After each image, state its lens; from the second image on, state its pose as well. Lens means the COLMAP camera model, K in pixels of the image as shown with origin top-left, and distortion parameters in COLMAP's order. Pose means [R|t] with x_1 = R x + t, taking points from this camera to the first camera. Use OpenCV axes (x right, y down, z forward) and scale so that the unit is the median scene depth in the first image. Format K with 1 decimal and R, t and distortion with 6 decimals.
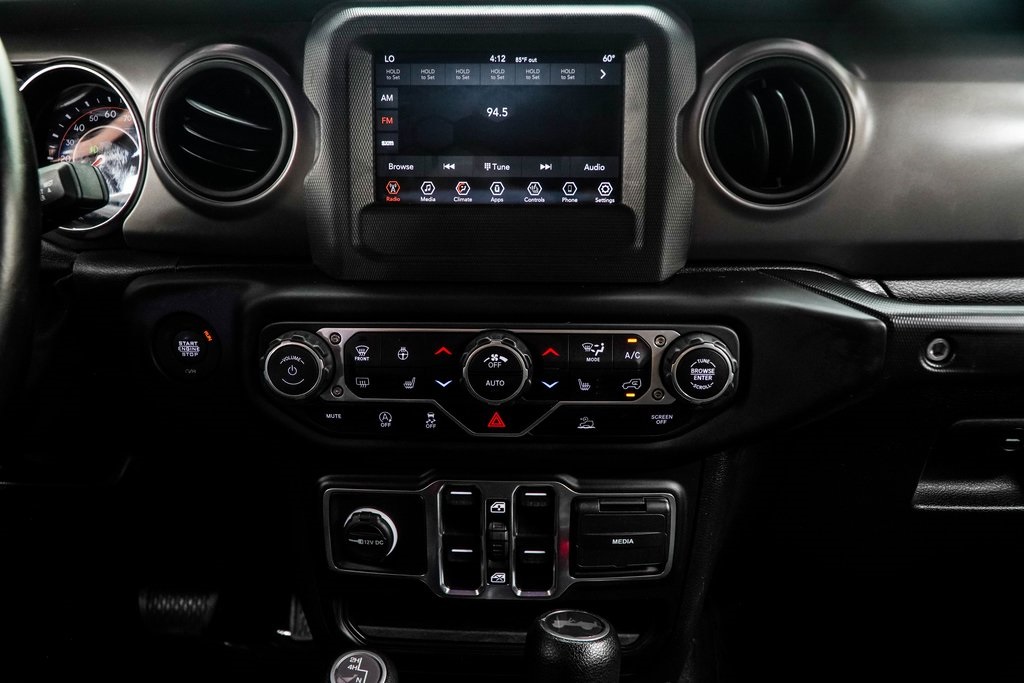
lens RADIAL K [[818.8, 0, 500.4], [0, 818.8, 339.5], [0, 0, 1]] dist [0.001614, -0.088216]
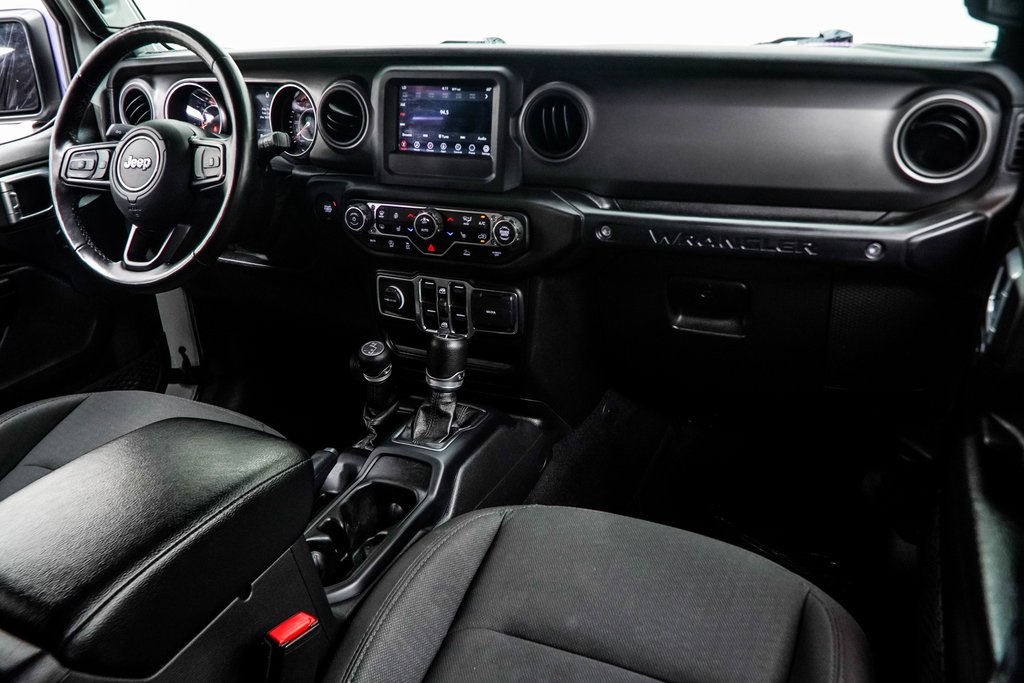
lens RADIAL K [[818.8, 0, 500.4], [0, 818.8, 339.5], [0, 0, 1]] dist [0.001614, -0.088216]
pose [[0.919478, 0.128874, -0.371418, 1.062630], [-0.090531, 0.988763, 0.118963, 0.061033], [0.382575, -0.075759, 0.920813, -1.076879]]
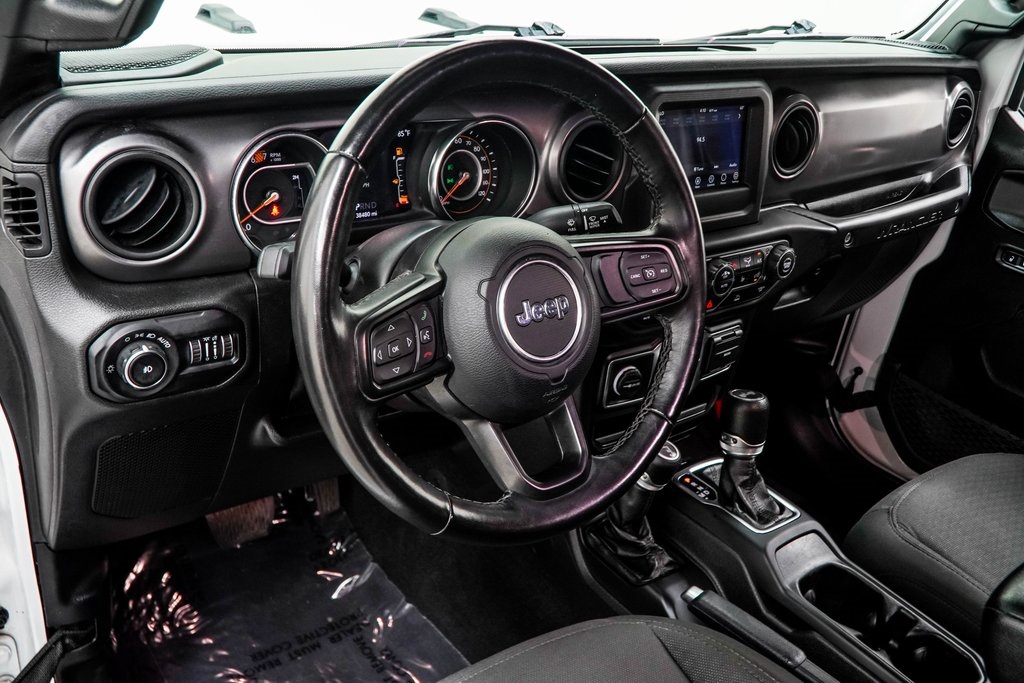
lens RADIAL K [[937.1, 0, 483.7], [0, 937.1, 339.9], [0, 0, 1]] dist [0.011508, -0.001683]
pose [[0.779925, -0.200244, 0.592975, -1.722601], [0.083367, 0.972232, 0.218667, -0.341608], [-0.620296, -0.121109, 0.774961, -0.384679]]
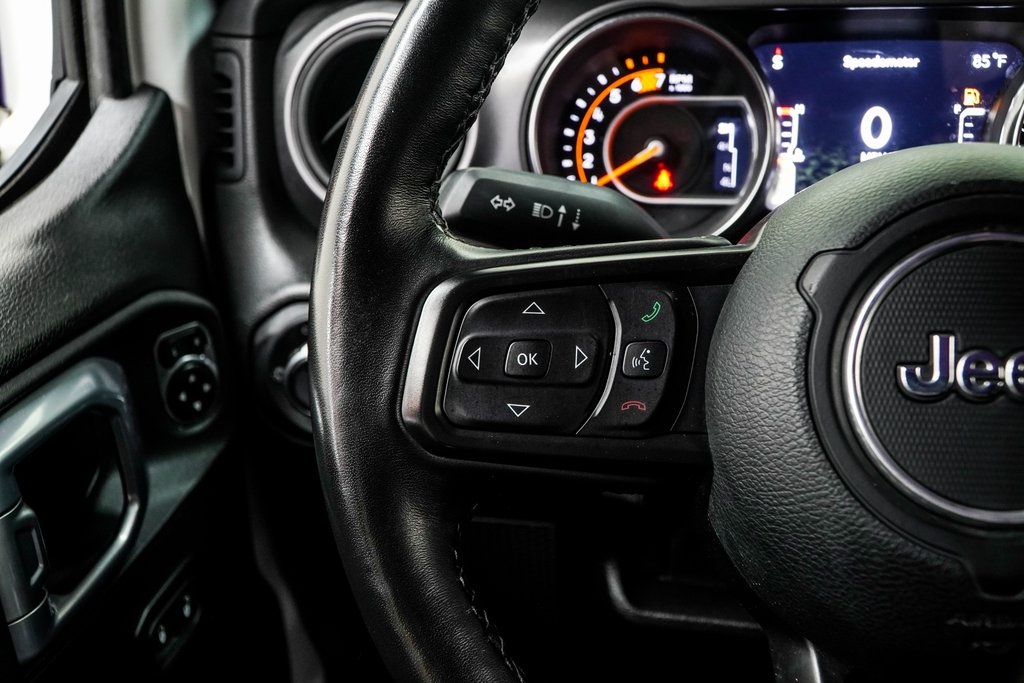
lens RADIAL K [[1170.1, 0, 512.0], [0, 1170.1, 341.5], [0, 0, 1]] dist [0.026125, 0.034261]
pose [[0.991050, 0.028134, -0.130491, -0.963950], [-0.029148, 0.999558, -0.005869, -0.061206], [0.130268, 0.009620, 0.991432, 0.030482]]
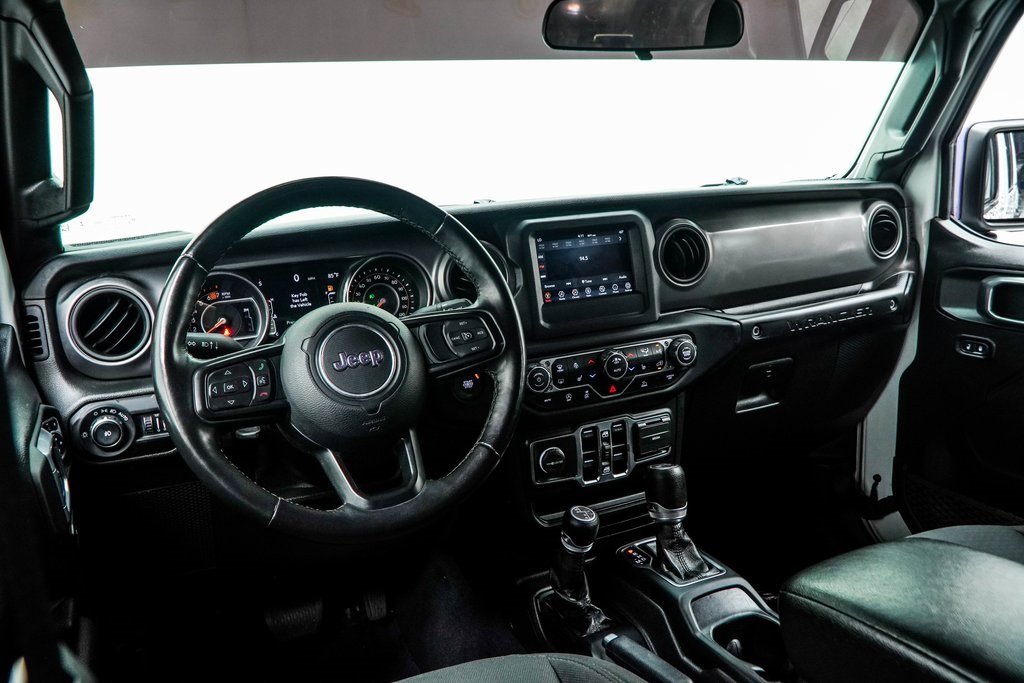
lens RADIAL K [[828.3, 0, 488.6], [0, 828.3, 342.8], [0, 0, 1]] dist [-0.009348, -0.005580]
pose [[0.896519, -0.142562, 0.419439, -1.257832], [0.191827, 0.978365, -0.077481, 0.084773], [-0.399319, 0.149923, 0.904471, -0.969149]]
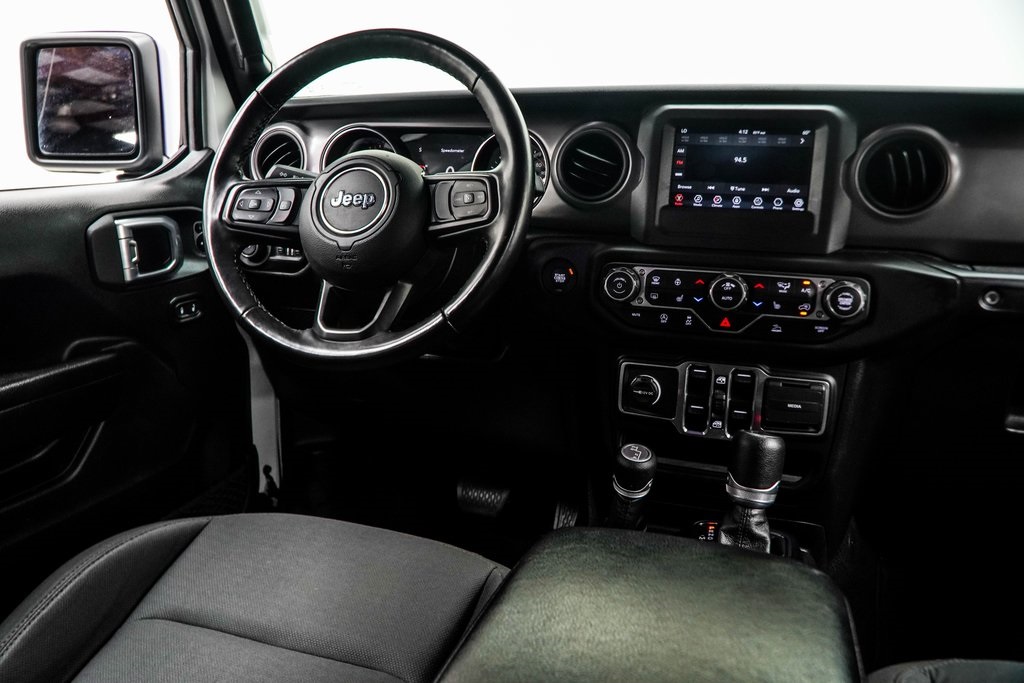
lens RADIAL K [[828.3, 0, 488.6], [0, 828.3, 342.8], [0, 0, 1]] dist [-0.009348, -0.005580]
pose [[0.957980, 0.086534, -0.273470, -0.002197], [-0.111391, 0.990813, -0.076687, 0.342192], [0.264321, 0.103926, 0.958819, -0.909660]]
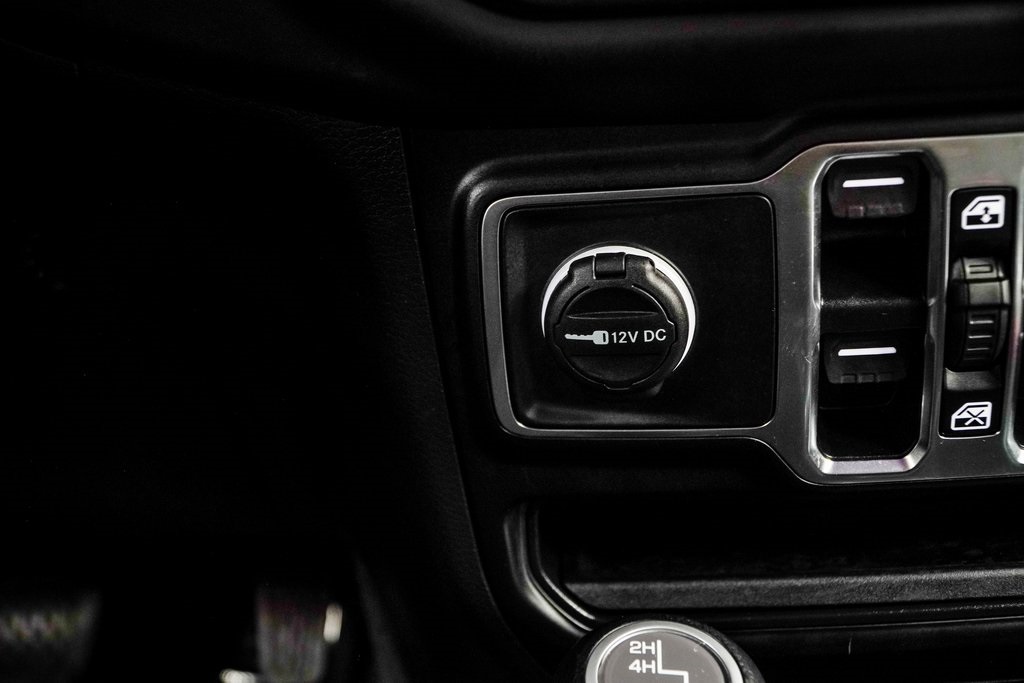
lens RADIAL K [[1585.2, 0, 487.9], [0, 1585.2, 338.3], [0, 0, 1]] dist [-0.034113, -0.172700]
pose [[0.997421, -0.070426, -0.013852, -0.227994], [0.071558, 0.990699, 0.115738, 0.177407], [0.005572, -0.116431, 0.993183, 0.338221]]
